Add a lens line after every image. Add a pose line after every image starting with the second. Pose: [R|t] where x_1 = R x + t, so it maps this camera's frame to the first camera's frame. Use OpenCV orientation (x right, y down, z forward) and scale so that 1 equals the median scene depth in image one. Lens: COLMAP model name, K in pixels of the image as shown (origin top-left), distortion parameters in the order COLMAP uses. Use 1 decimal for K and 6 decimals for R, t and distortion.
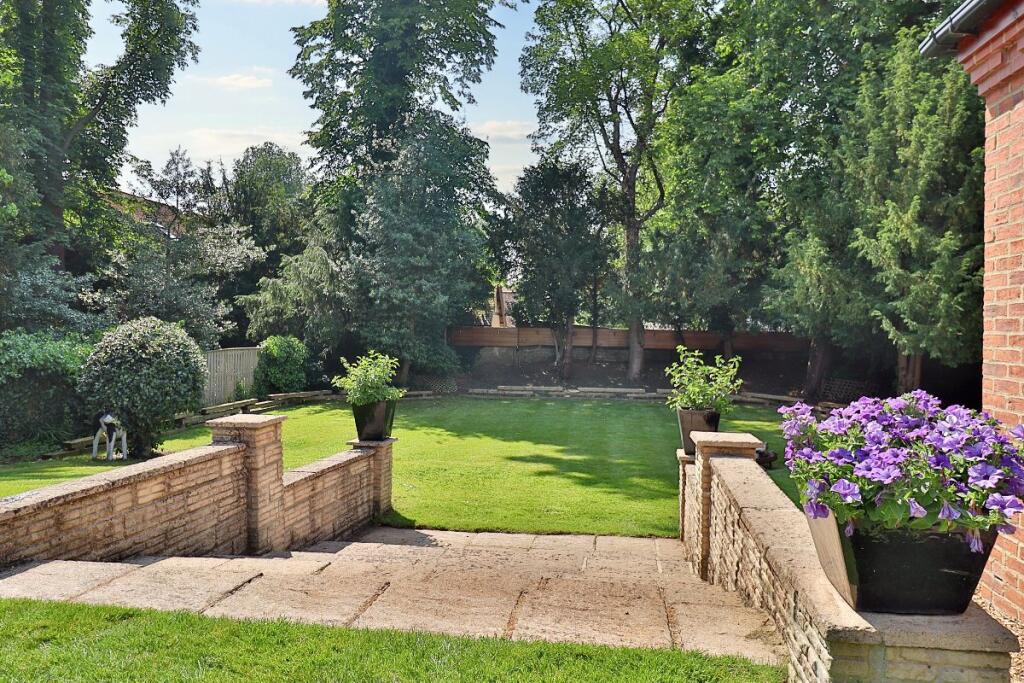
lens RADIAL K [[686.2, 0, 517.2], [0, 686.2, 340.4], [0, 0, 1]] dist [-0.003637, -0.004522]
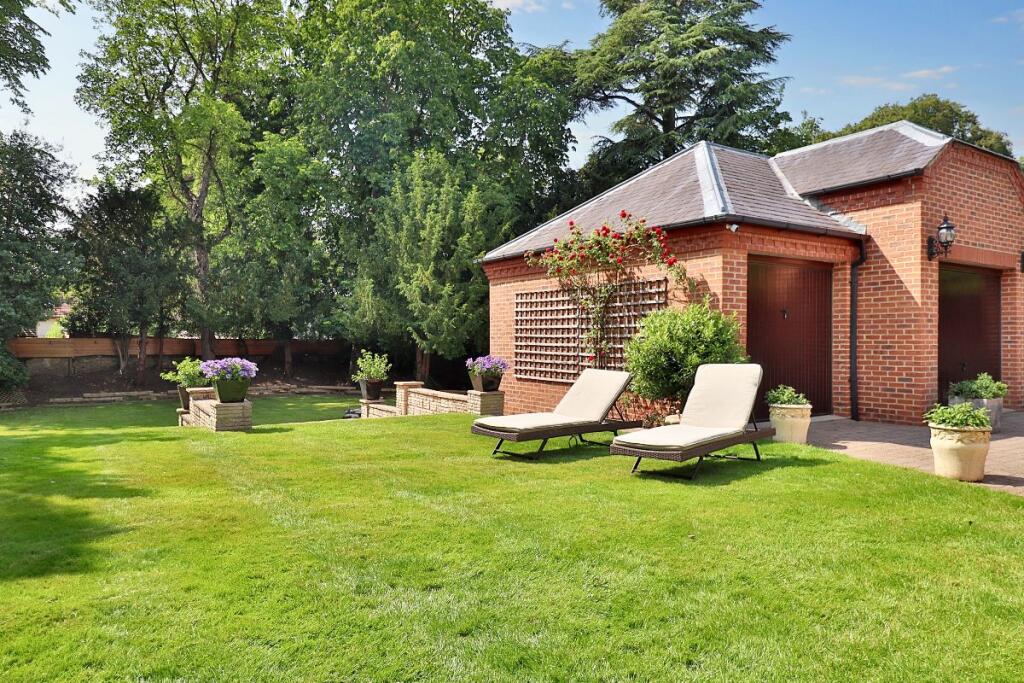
lens RADIAL K [[686.2, 0, 513.8], [0, 686.2, 341.3], [0, 0, 1]] dist [-0.003637, -0.004522]
pose [[0.762410, -0.013930, 0.646945, -0.296210], [0.018579, 0.999827, -0.000366, -0.003555], [-0.646828, 0.012299, 0.762537, -0.351074]]
